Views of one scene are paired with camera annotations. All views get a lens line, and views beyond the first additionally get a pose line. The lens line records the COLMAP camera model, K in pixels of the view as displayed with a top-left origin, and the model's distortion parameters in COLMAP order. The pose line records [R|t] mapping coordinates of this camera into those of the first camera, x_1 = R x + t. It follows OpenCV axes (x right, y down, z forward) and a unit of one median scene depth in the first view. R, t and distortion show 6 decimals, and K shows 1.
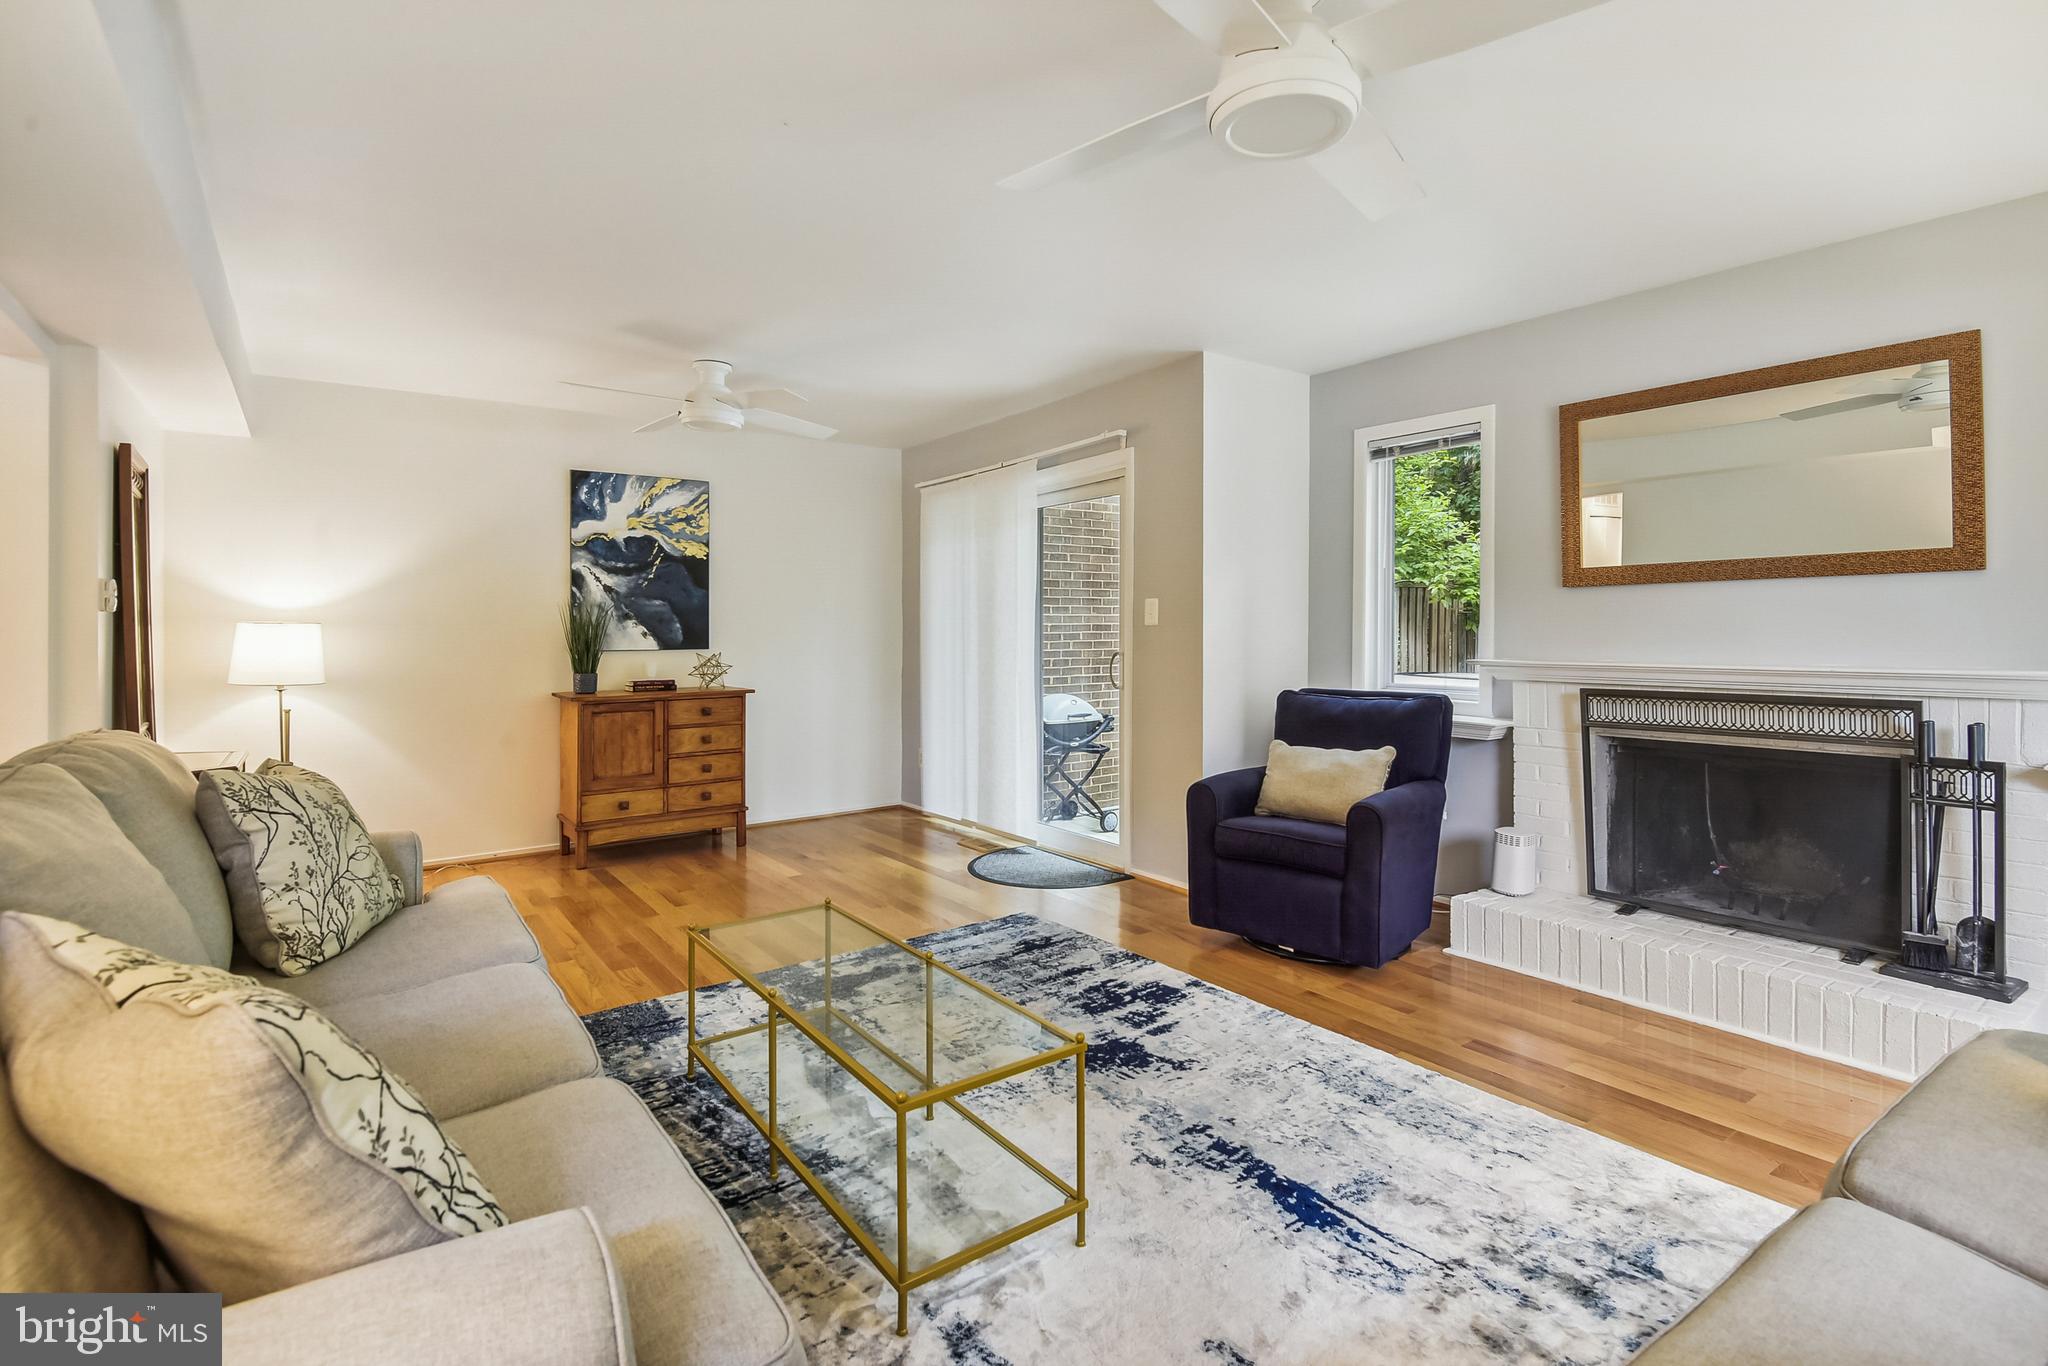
lens RADIAL K [[961.9, 0, 1040.5], [0, 961.9, 624.6], [0, 0, 1]] dist [0.001043, -0.000215]
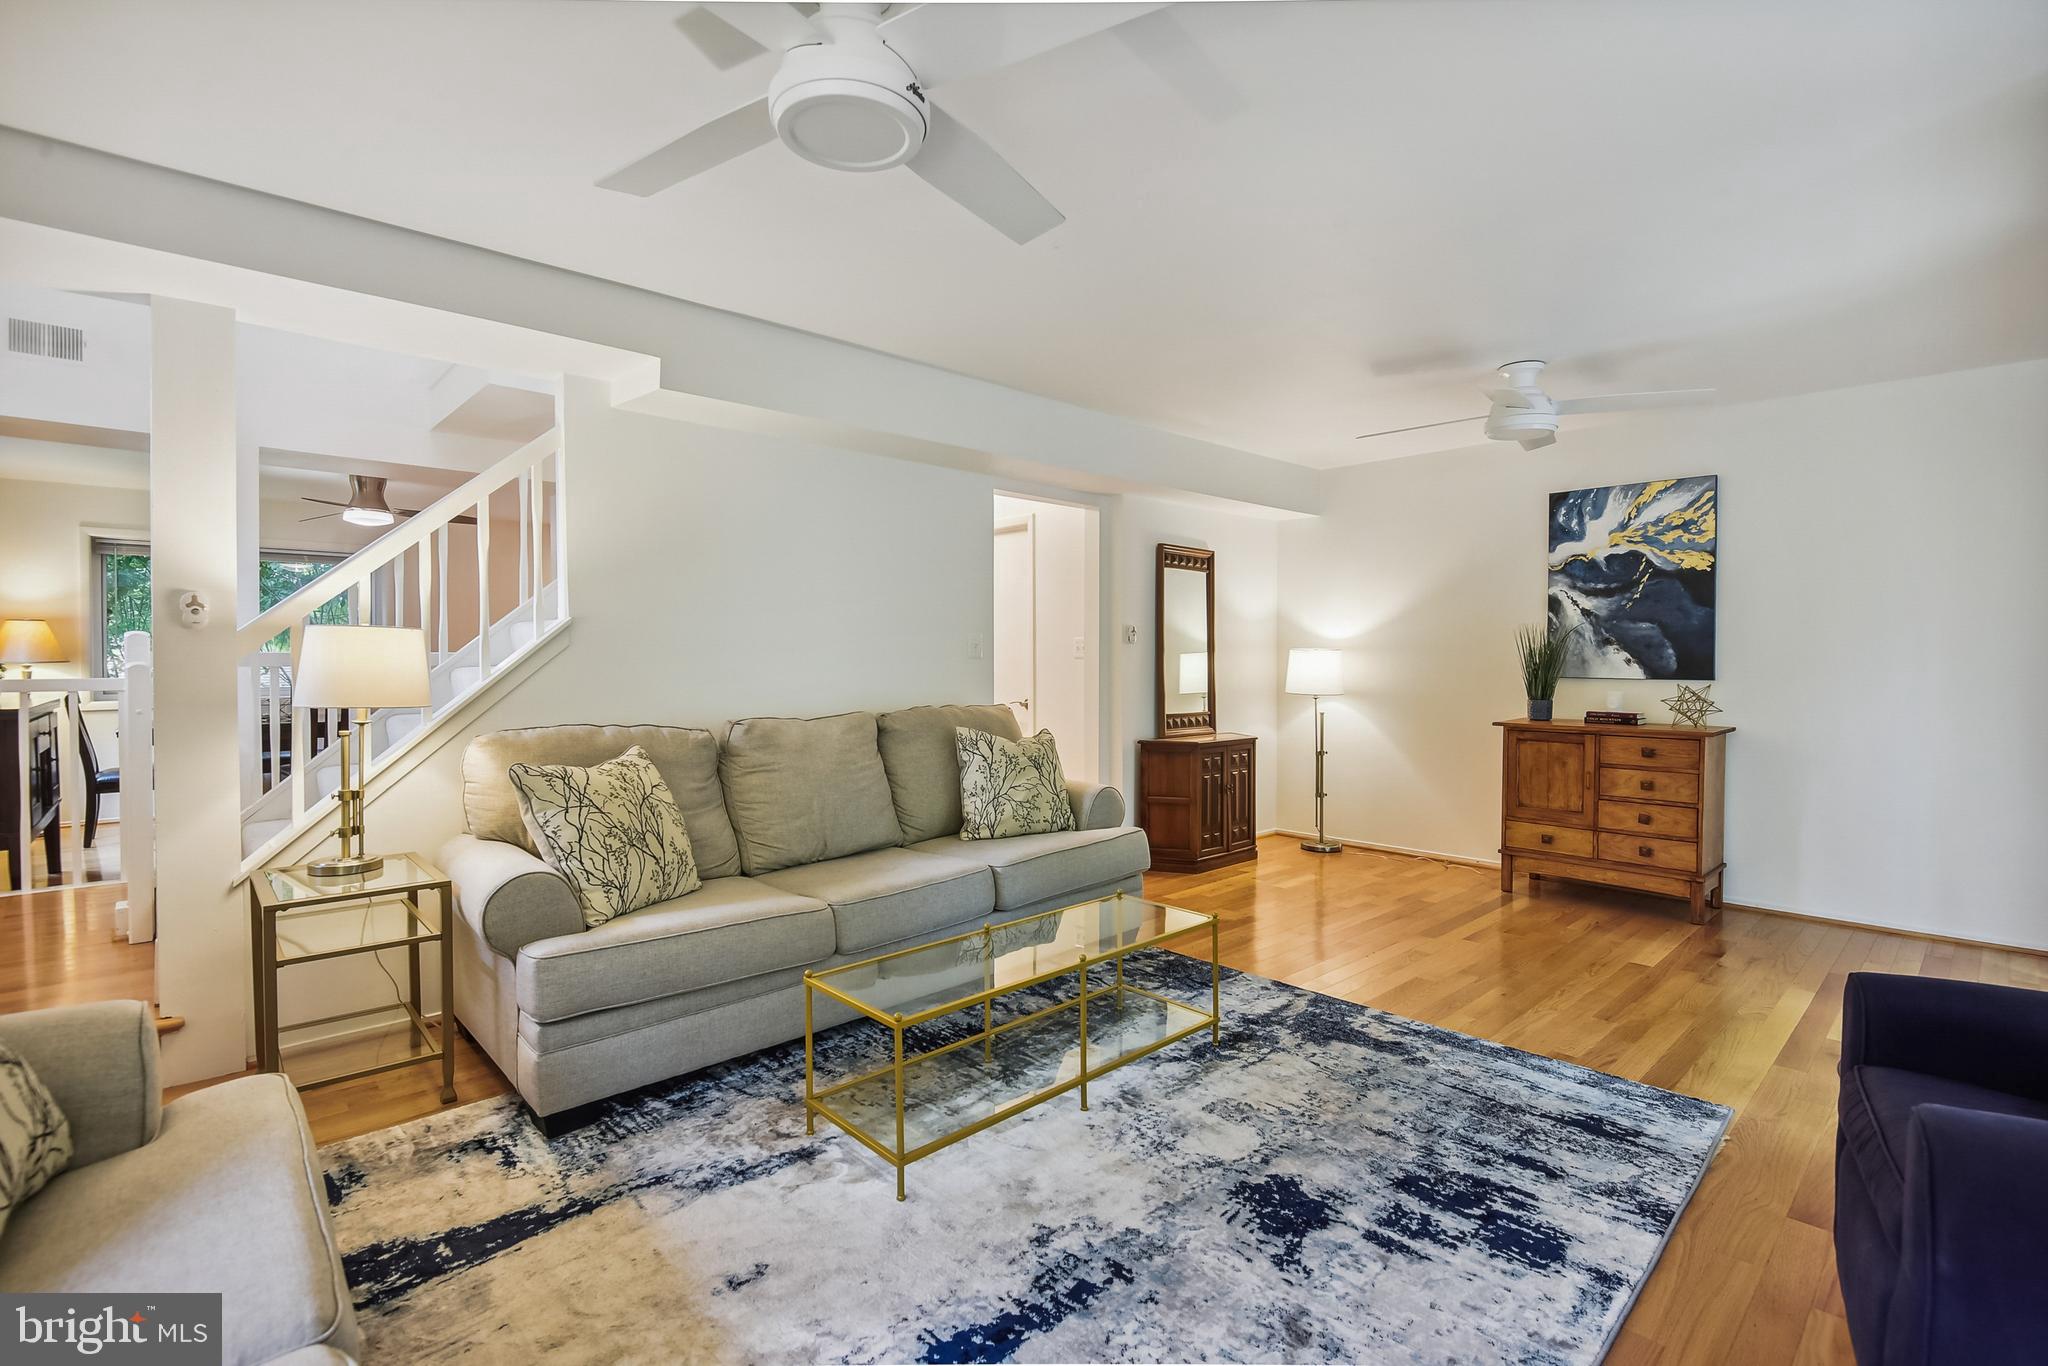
lens RADIAL K [[933.1, 0, 1029.6], [0, 933.1, 656.5], [0, 0, 1]] dist [0.003991, -0.013626]
pose [[0.116727, 0.008209, -0.993130, 0.498467], [0.001995, 0.999962, 0.008500, -0.003526], [0.993162, -0.002974, 0.116707, 0.441932]]
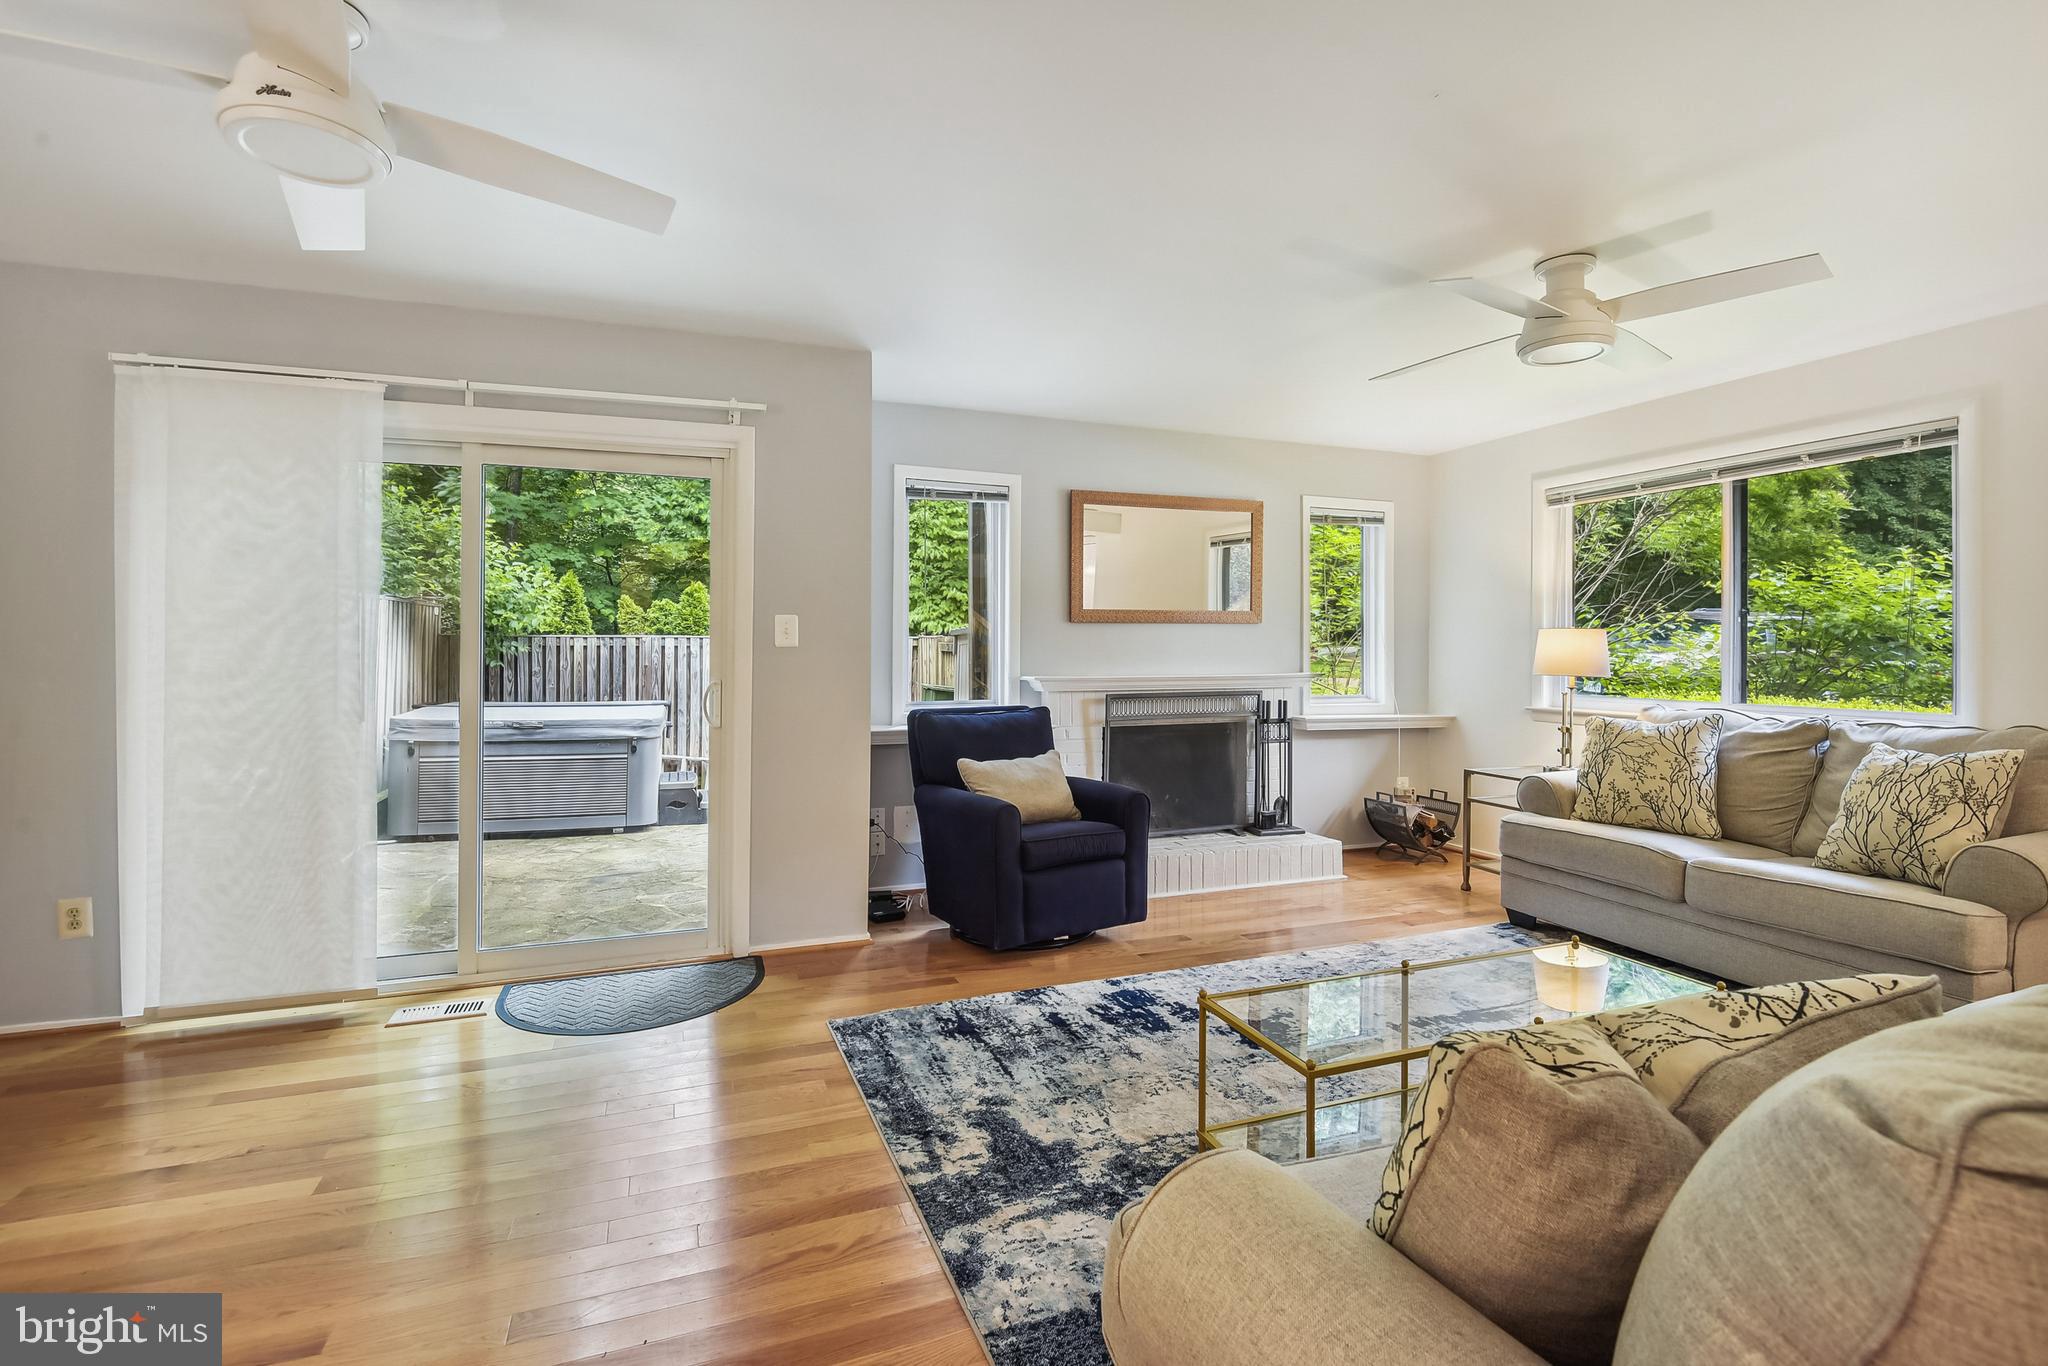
lens RADIAL K [[933.1, 0, 1029.6], [0, 933.1, 656.5], [0, 0, 1]] dist [0.003991, -0.013626]
pose [[0.266629, -0.001786, 0.963798, -0.647046], [-0.005032, 0.999982, 0.003245, 0.004766], [-0.963786, -0.005715, 0.266615, 0.607538]]
